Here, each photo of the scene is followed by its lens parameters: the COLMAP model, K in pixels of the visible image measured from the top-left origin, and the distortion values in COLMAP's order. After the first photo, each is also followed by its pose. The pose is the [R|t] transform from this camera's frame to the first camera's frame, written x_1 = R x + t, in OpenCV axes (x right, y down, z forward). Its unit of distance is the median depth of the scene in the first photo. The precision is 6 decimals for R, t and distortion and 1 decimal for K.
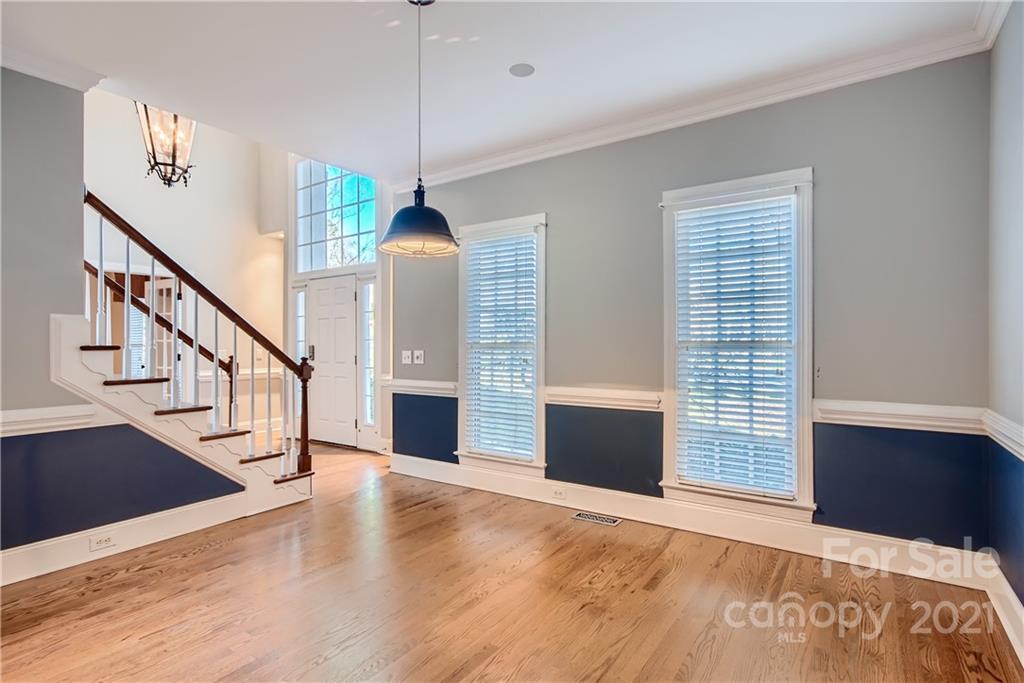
lens RADIAL K [[504.5, 0, 512.0], [0, 504.5, 341.5], [0, 0, 1]] dist [-0.001134, 0.000417]
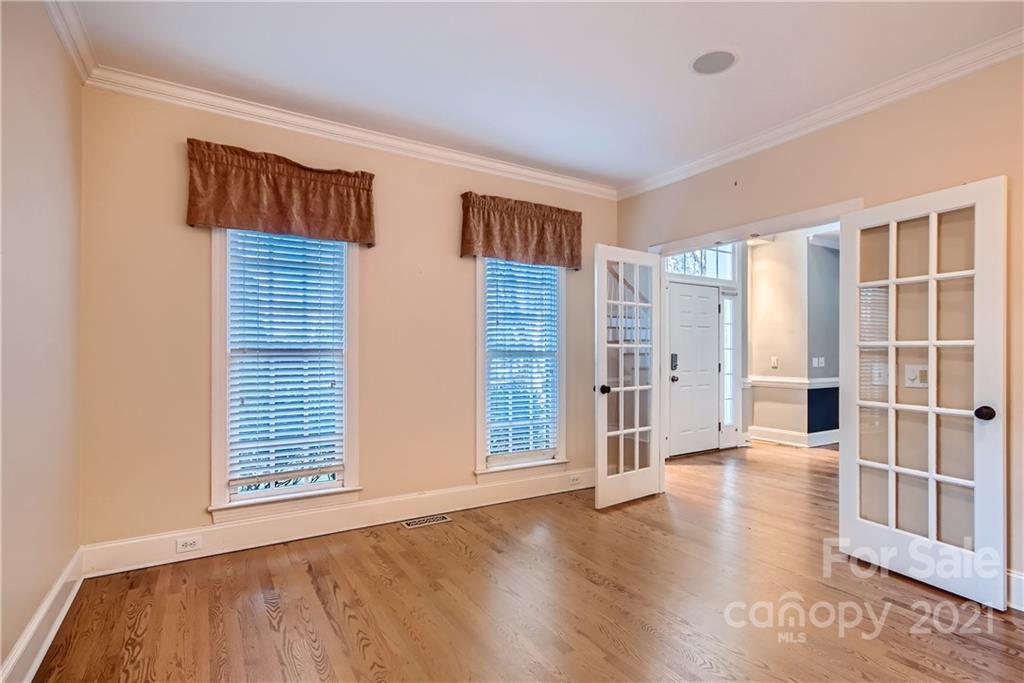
lens RADIAL K [[471.6, 0, 510.5], [0, 471.6, 350.8], [0, 0, 1]] dist [-0.000908, 0.000017]
pose [[0.425910, 0.005197, 0.904751, -1.417281], [-0.007090, 0.999972, -0.002406, 0.006481], [-0.904738, -0.005390, 0.425934, 0.981093]]
